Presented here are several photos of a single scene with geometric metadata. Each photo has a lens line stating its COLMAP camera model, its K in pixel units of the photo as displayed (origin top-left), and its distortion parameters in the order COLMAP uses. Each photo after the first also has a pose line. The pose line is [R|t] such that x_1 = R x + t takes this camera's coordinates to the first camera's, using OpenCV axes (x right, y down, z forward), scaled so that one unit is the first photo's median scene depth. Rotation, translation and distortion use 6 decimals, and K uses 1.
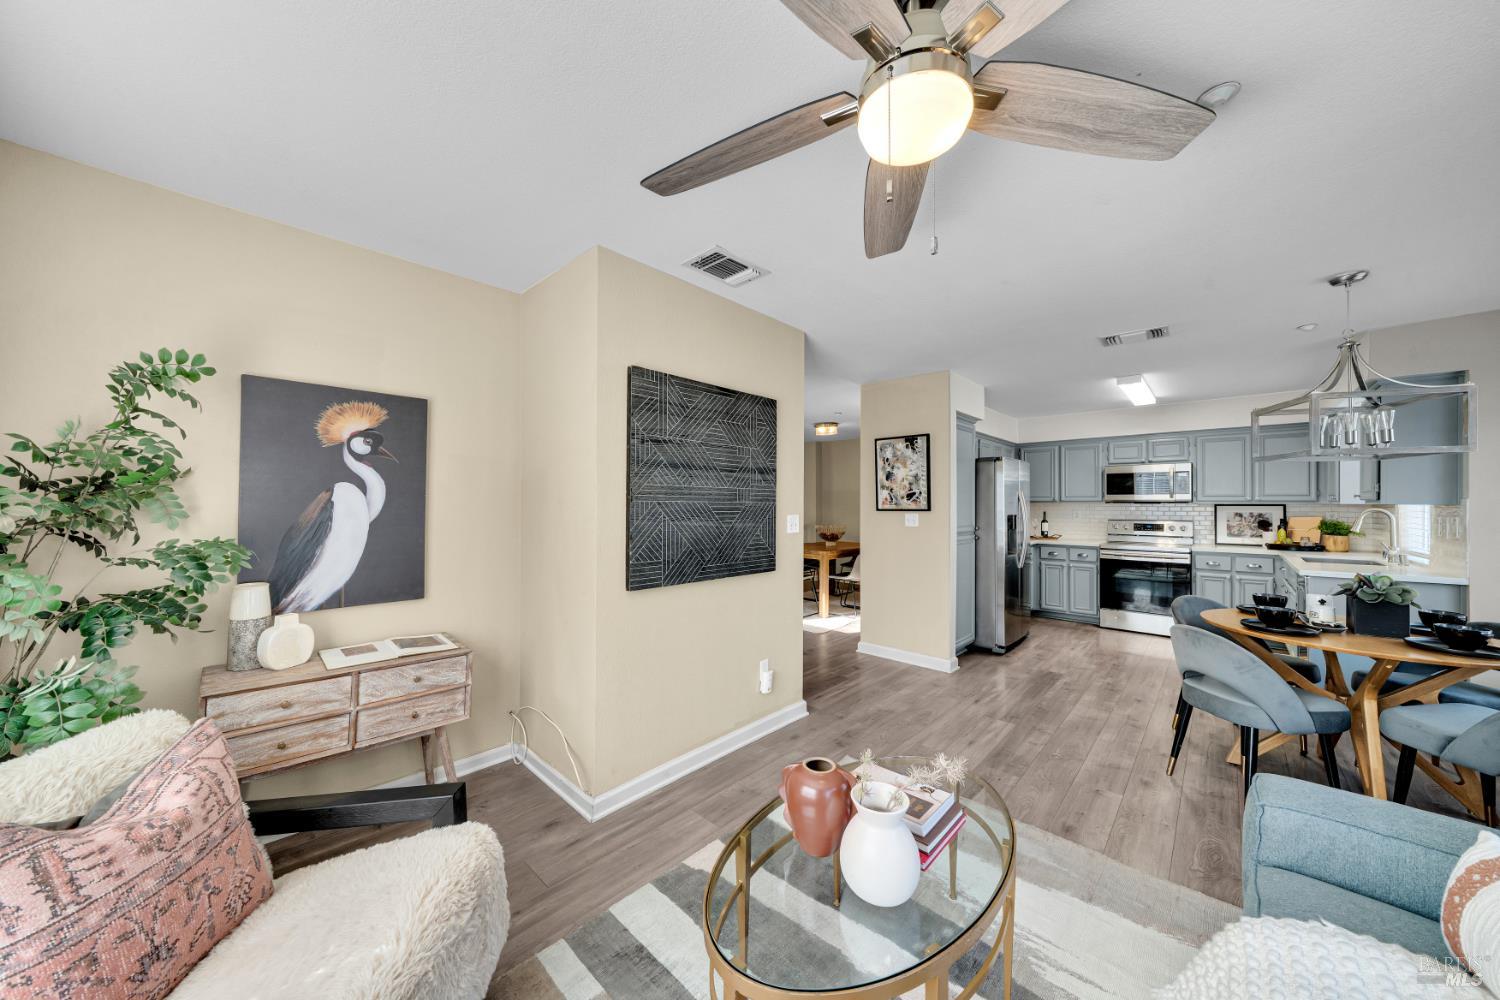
lens RADIAL K [[532.3, 0, 745.5], [0, 532.3, 496.9], [0, 0, 1]] dist [0.002510, 0.000421]
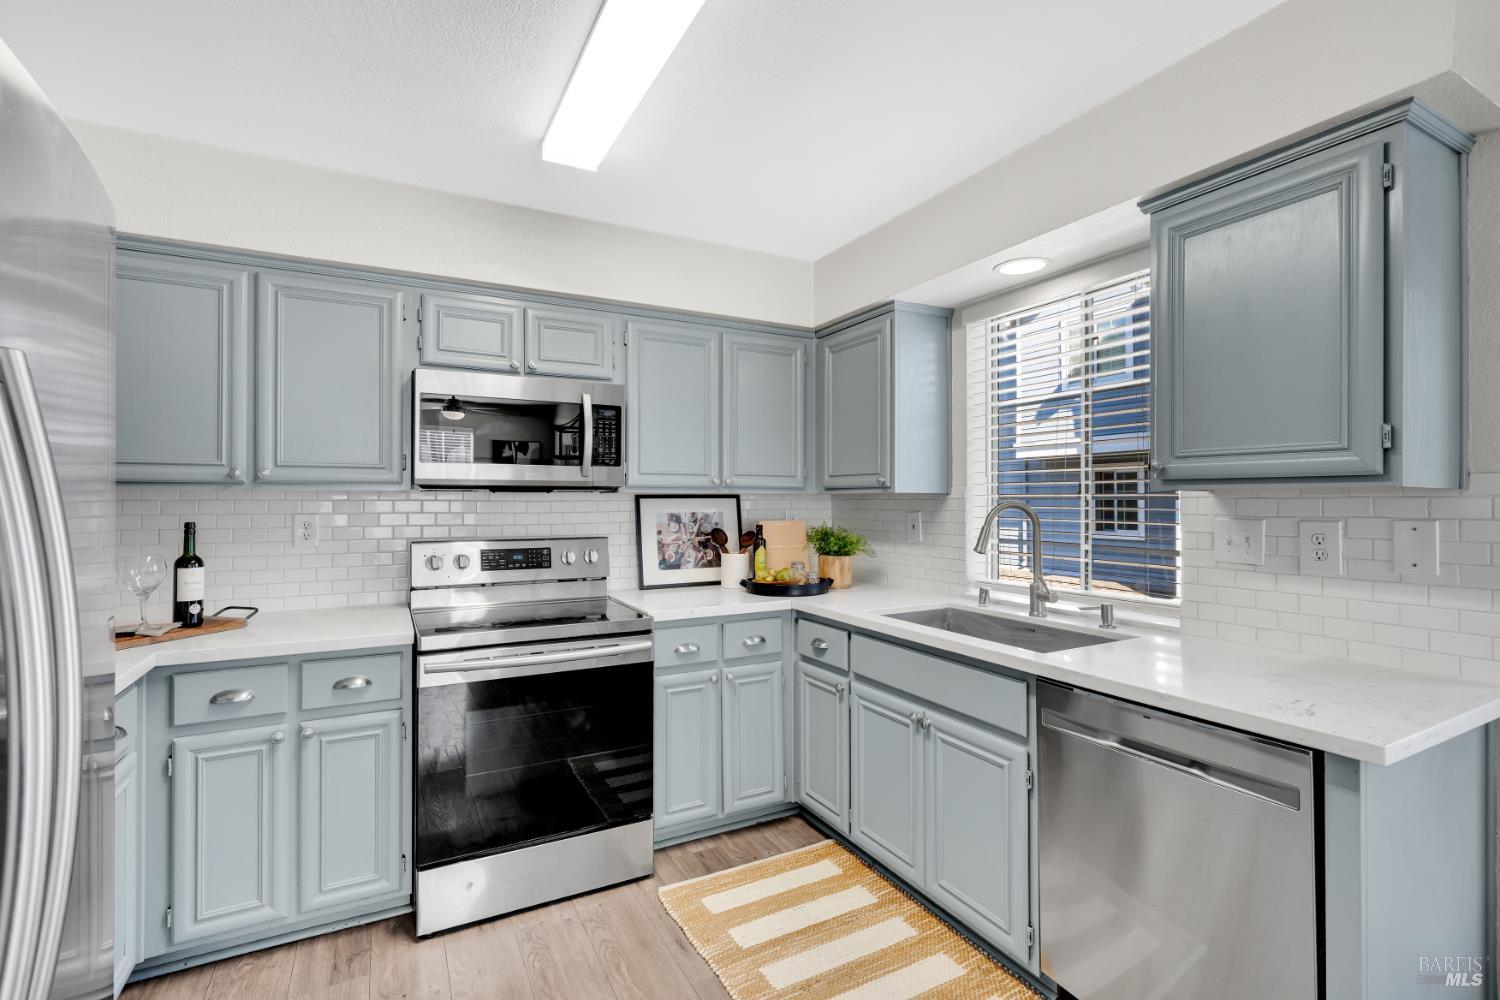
lens RADIAL K [[690.9, 0, 749.9], [0, 690.9, 499.9], [0, 0, 1]] dist [0.012568, 0.000461]
pose [[0.345215, -0.003285, 0.938518, 0.416947], [-0.012153, 0.999894, 0.007970, 0.013310], [-0.938445, -0.014157, 0.345139, 0.772764]]
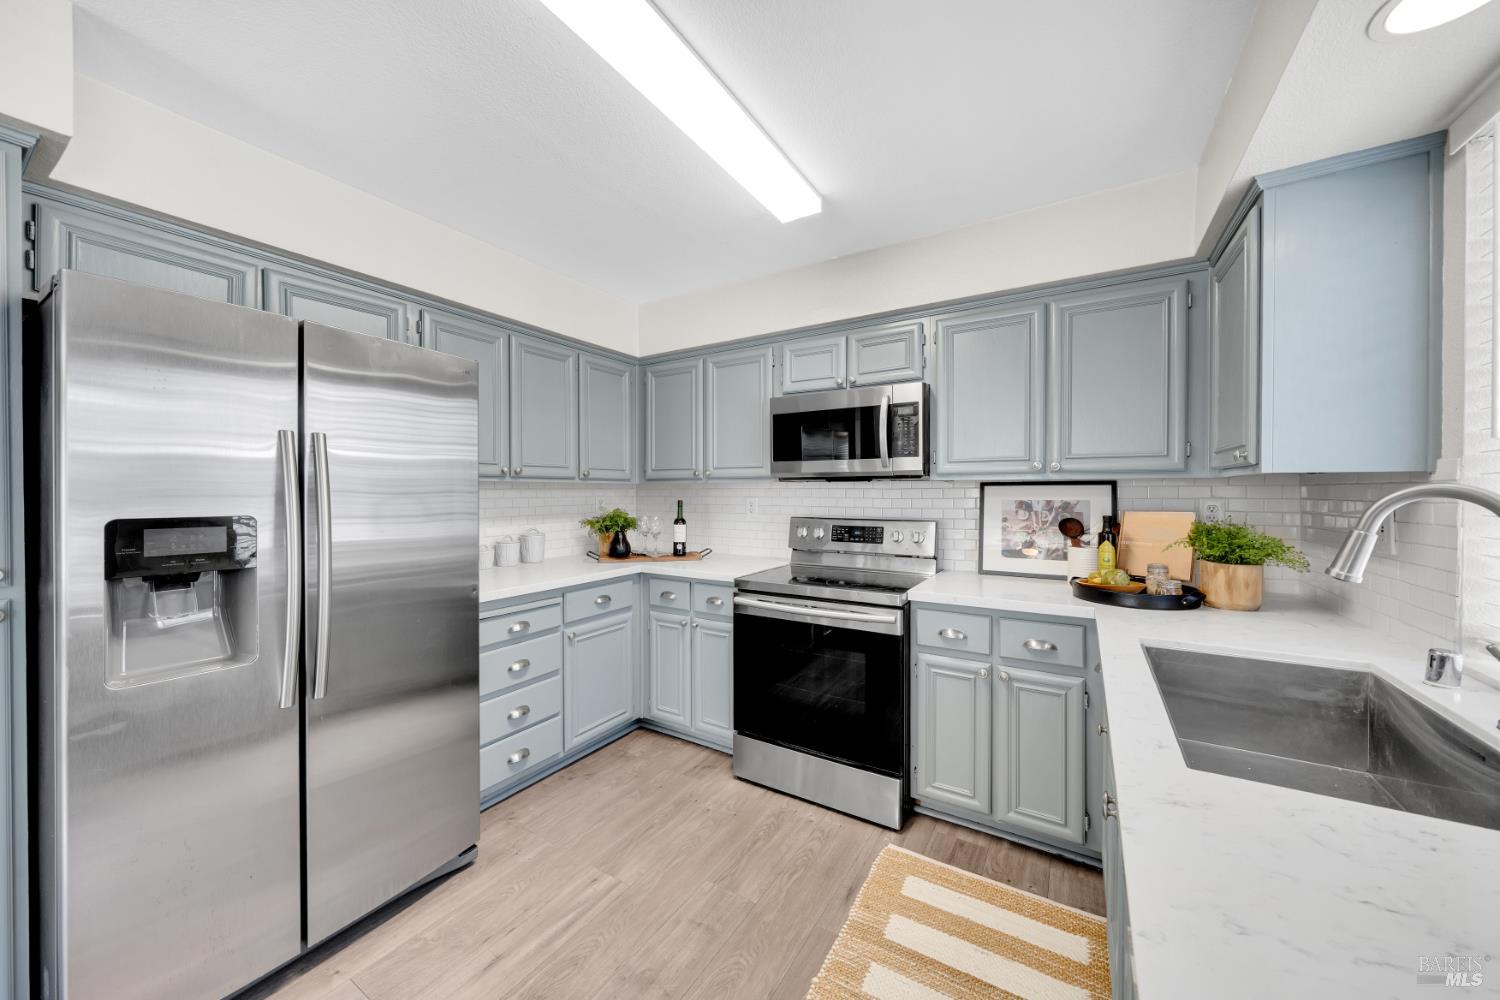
lens RADIAL K [[532.3, 0, 746.8], [0, 532.3, 496.6], [0, 0, 1]] dist [0.002510, 0.000421]
pose [[0.984273, -0.007227, 0.176504, 0.649612], [0.002637, 0.999653, 0.026226, 0.014458], [-0.176632, -0.025348, 0.983951, 0.636528]]
